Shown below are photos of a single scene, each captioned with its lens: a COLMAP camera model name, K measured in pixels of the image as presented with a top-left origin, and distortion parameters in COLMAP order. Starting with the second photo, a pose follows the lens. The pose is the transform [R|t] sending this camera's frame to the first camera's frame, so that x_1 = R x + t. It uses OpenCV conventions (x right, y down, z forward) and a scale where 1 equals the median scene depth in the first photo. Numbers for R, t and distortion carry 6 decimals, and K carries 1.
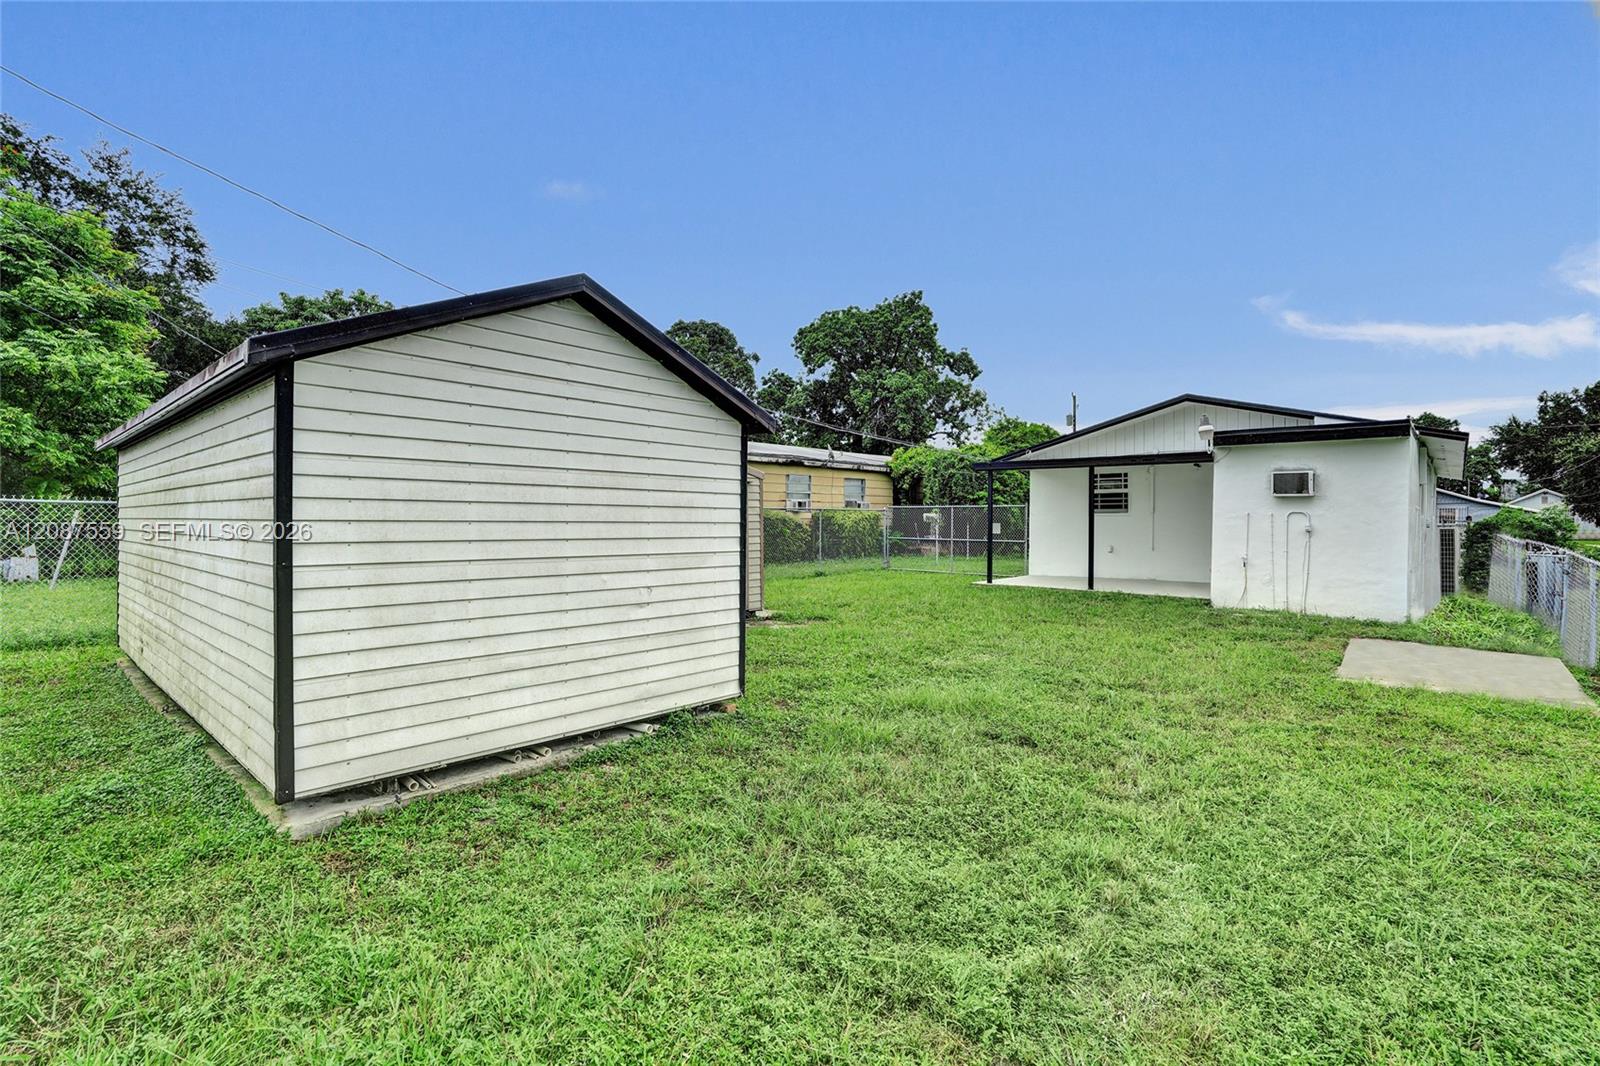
lens RADIAL K [[770.7, 0, 808.8], [0, 770.7, 523.7], [0, 0, 1]] dist [-0.047900, 0.024134]
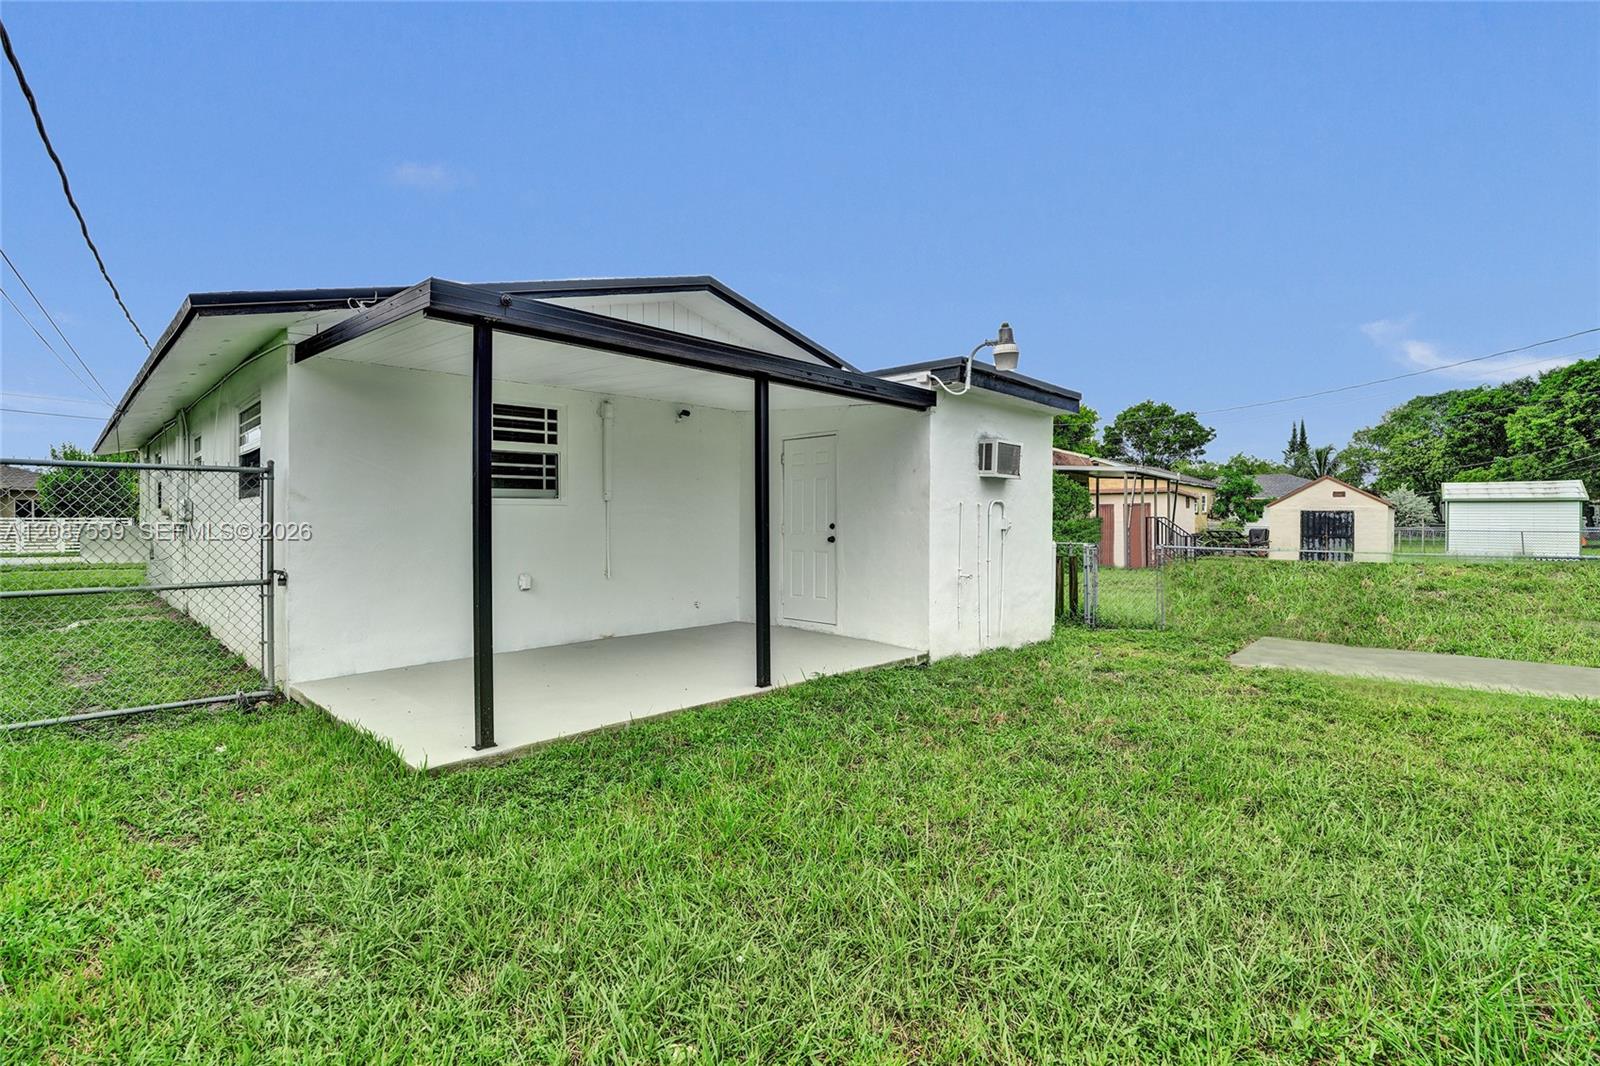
lens RADIAL K [[770.7, 0, 808.8], [0, 770.7, 523.7], [0, 0, 1]] dist [-0.047900, 0.024134]
pose [[0.032566, -0.008469, 0.999434, -0.019412], [0.006963, 0.999942, 0.008247, -0.001249], [-0.999445, 0.006691, 0.032623, 0.508343]]
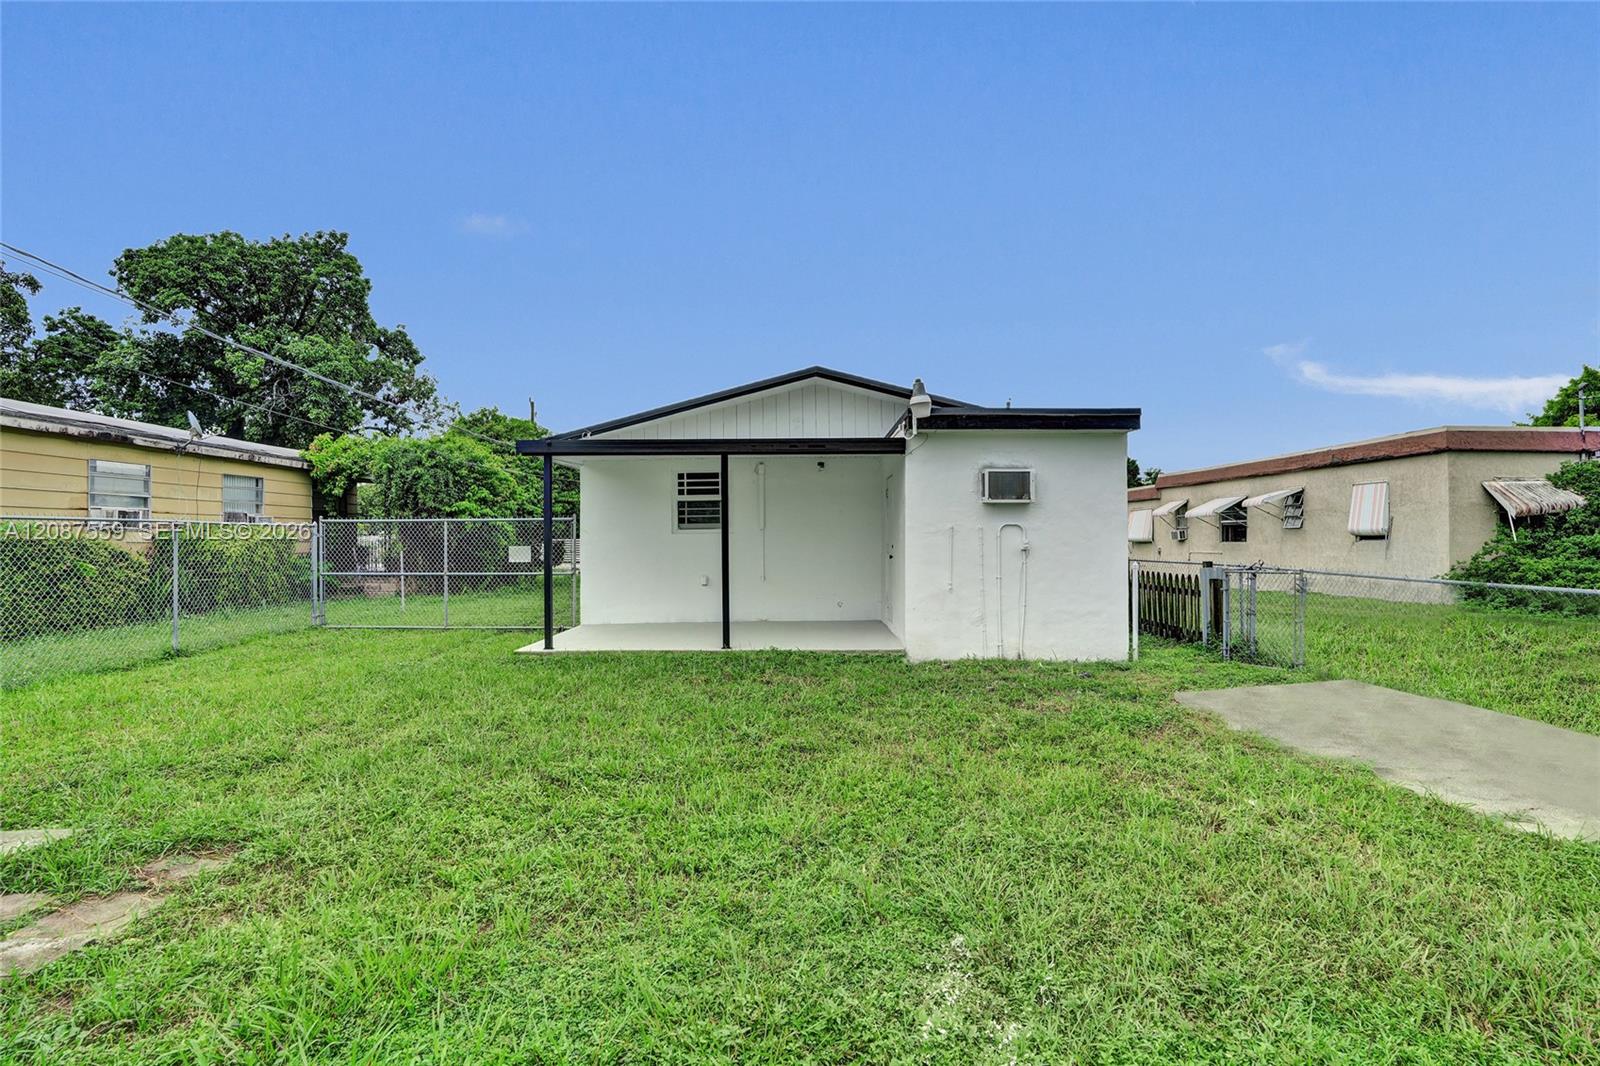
lens RADIAL K [[770.7, 0, 808.8], [0, 770.7, 523.7], [0, 0, 1]] dist [-0.047900, 0.024134]
pose [[0.749231, 0.004530, 0.662293, -0.000954], [0.014431, 0.999628, -0.023163, -0.000587], [-0.662151, 0.026912, 0.748887, 0.251564]]
